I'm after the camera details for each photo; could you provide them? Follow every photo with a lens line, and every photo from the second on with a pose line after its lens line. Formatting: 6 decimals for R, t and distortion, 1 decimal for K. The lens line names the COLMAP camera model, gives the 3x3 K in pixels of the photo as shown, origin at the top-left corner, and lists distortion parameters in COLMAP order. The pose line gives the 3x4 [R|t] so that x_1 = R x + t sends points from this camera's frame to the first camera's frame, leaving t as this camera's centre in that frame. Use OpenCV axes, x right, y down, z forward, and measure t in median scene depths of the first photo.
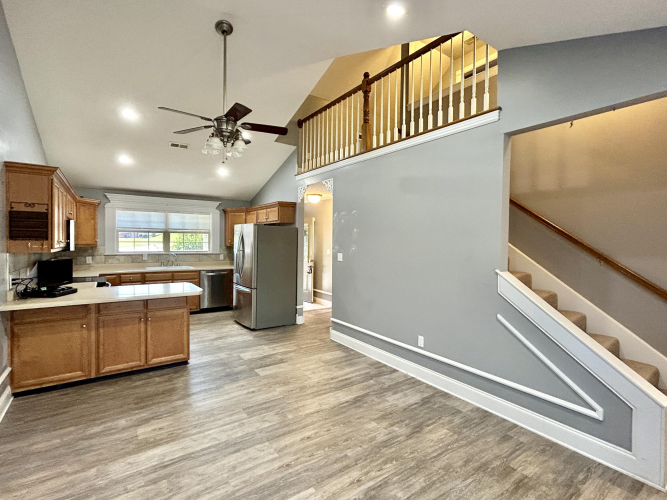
lens RADIAL K [[327.5, 0, 330.5], [0, 327.5, 248.5], [0, 0, 1]] dist [-0.002106, 0.002026]
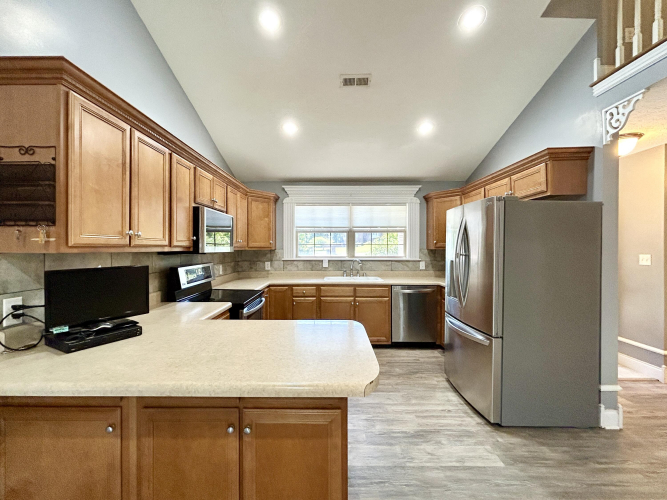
lens RADIAL K [[298.6, 0, 332.7], [0, 298.6, 246.2], [0, 0, 1]] dist [0.001493, 0.002546]
pose [[0.825370, -0.013375, -0.564434, -0.270914], [-0.005404, 0.999486, -0.031587, 0.012533], [0.564567, 0.029121, 0.824873, 0.758937]]
